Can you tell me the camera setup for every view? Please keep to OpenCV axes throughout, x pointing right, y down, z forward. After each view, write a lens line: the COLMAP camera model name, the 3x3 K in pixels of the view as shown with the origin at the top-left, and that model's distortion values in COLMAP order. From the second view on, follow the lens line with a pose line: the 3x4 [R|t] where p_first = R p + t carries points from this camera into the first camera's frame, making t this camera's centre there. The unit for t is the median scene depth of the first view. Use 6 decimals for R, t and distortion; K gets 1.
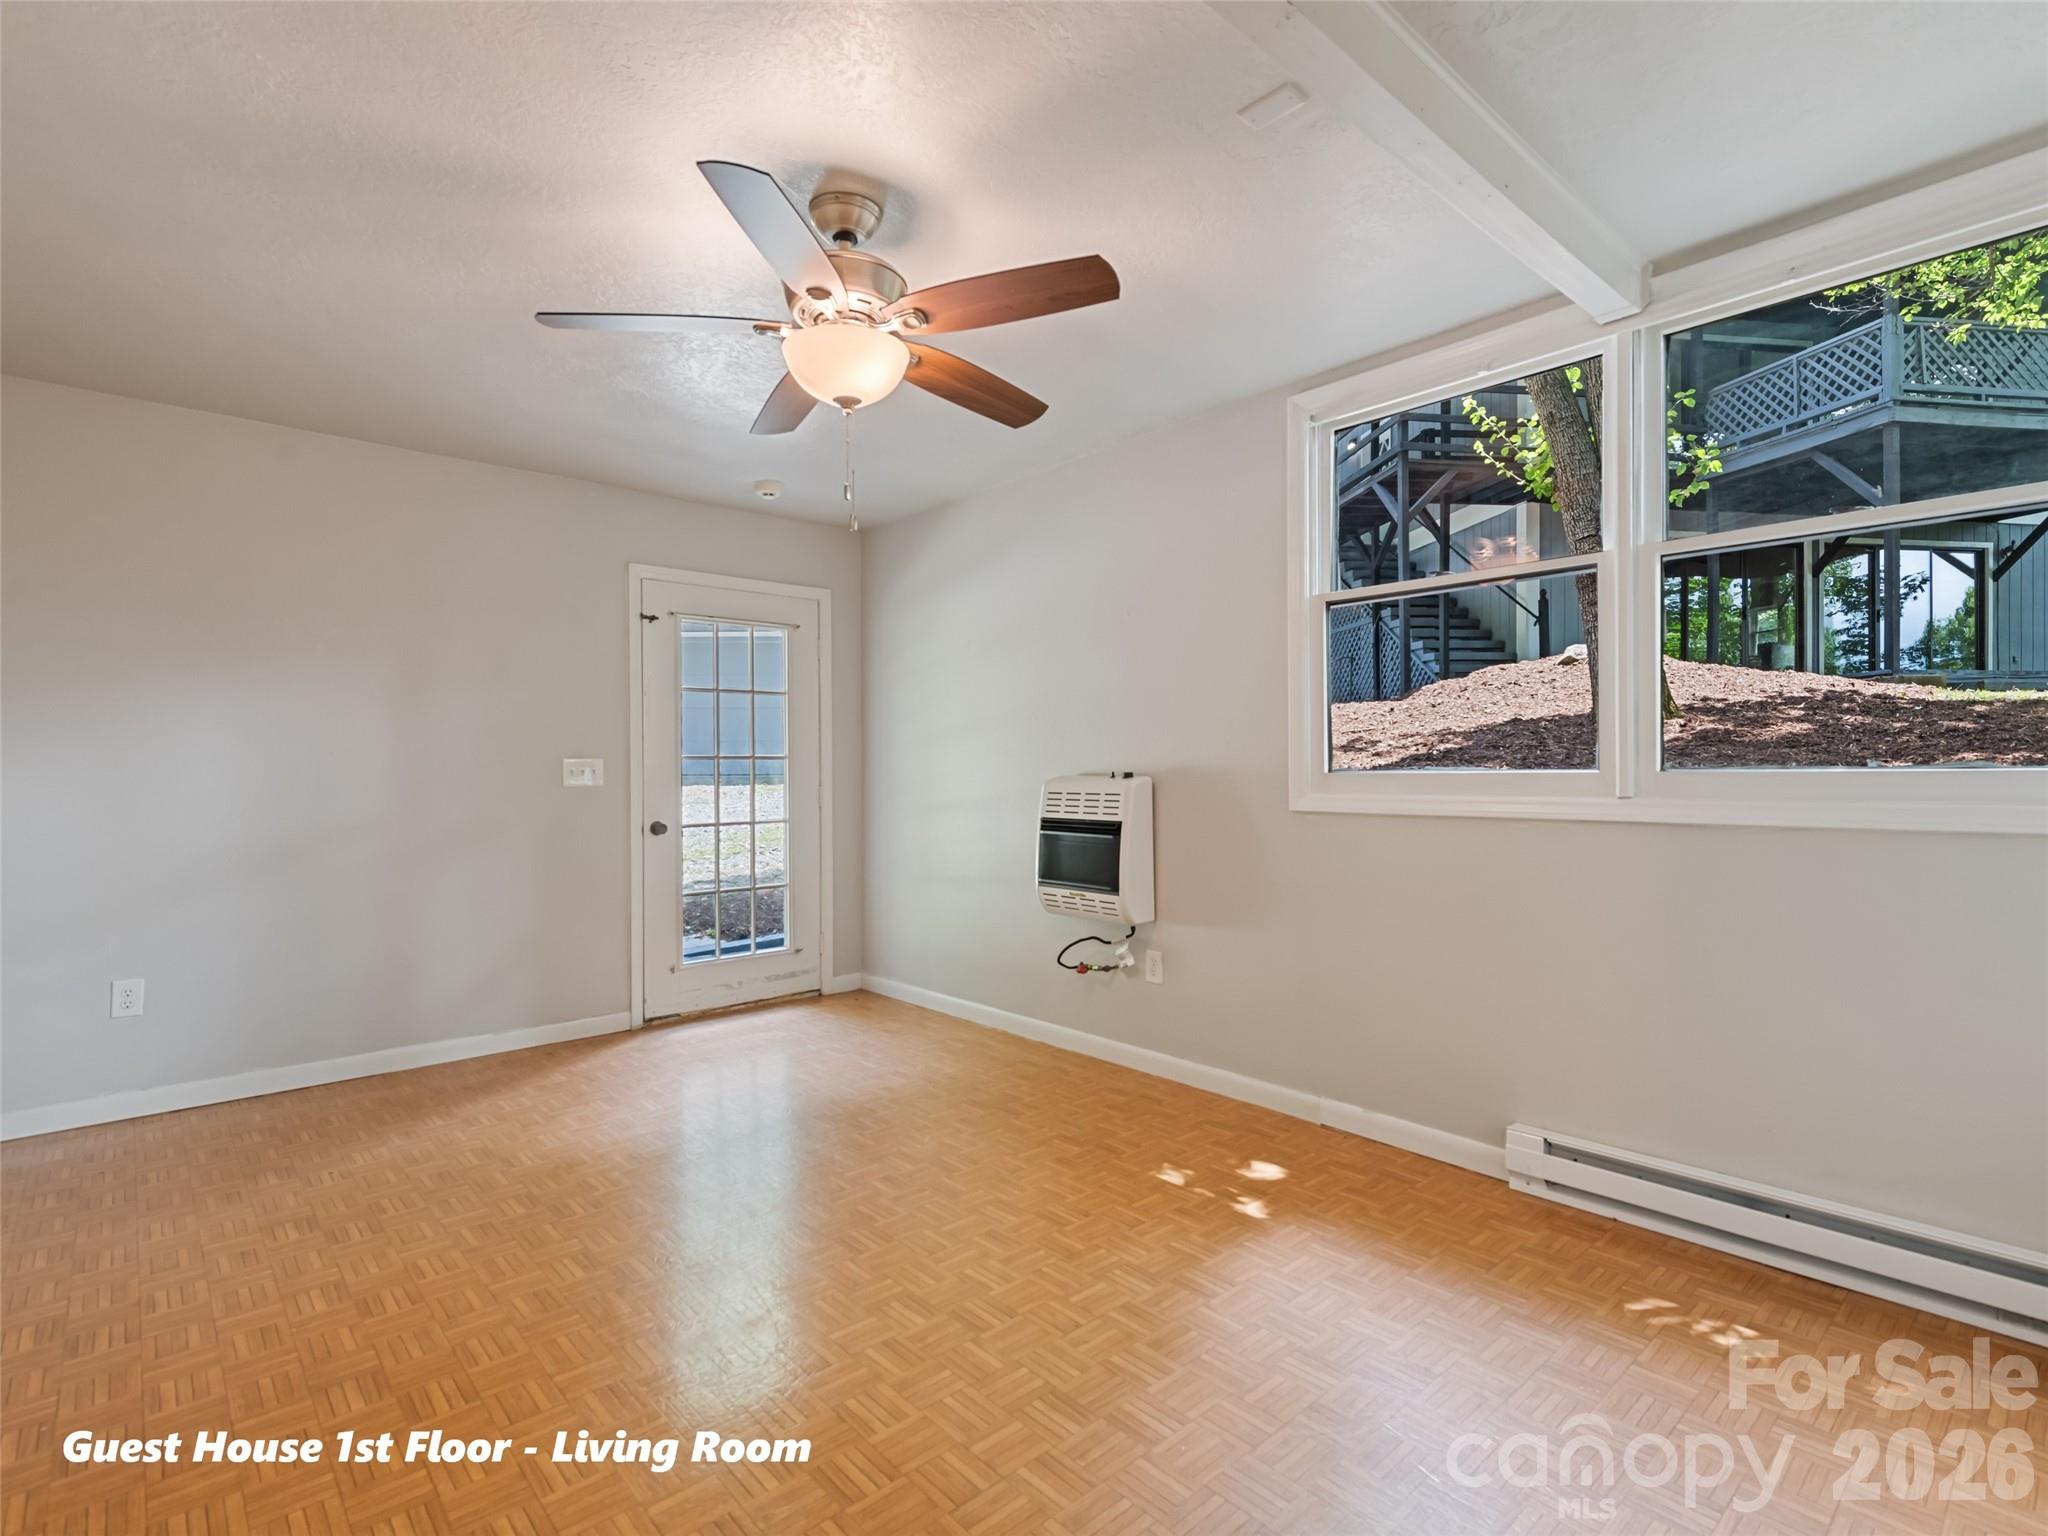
lens RADIAL K [[1032.9, 0, 1018.1], [0, 1032.9, 772.9], [0, 0, 1]] dist [0.012149, -0.003583]
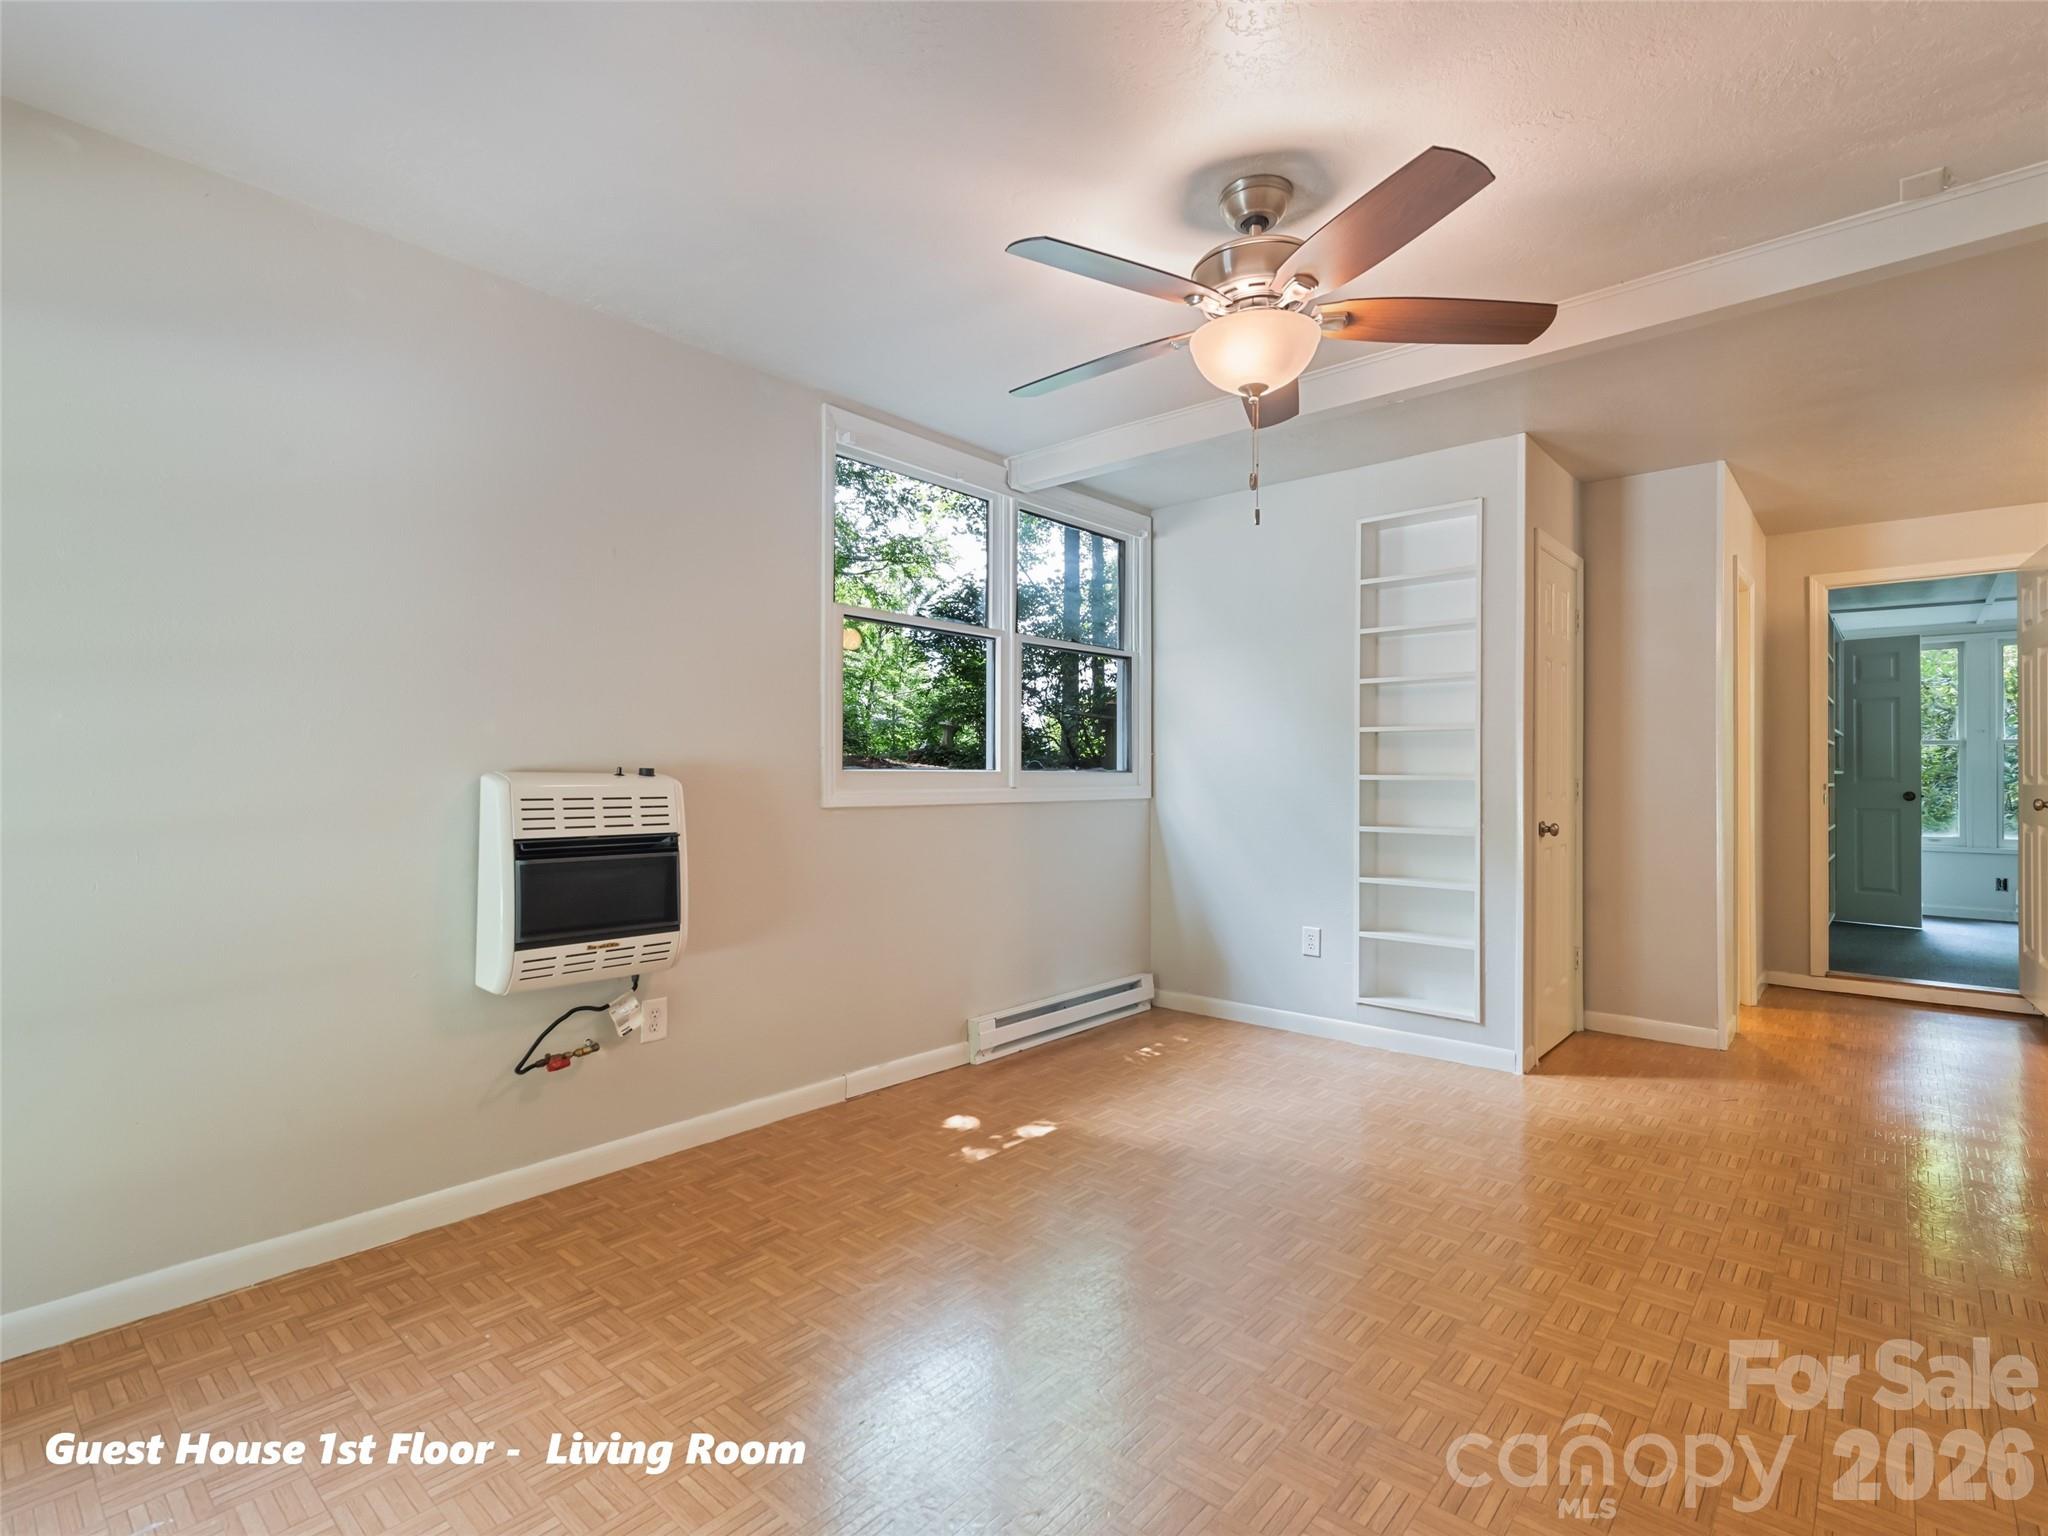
lens RADIAL K [[1032.9, 0, 1016.4], [0, 1032.9, 768.8], [0, 0, 1]] dist [0.012149, -0.003583]
pose [[-0.157494, 0.005252, 0.987506, -0.806793], [-0.002088, 0.999982, -0.005652, 0.004537], [-0.987518, -0.002952, -0.157480, 1.017984]]
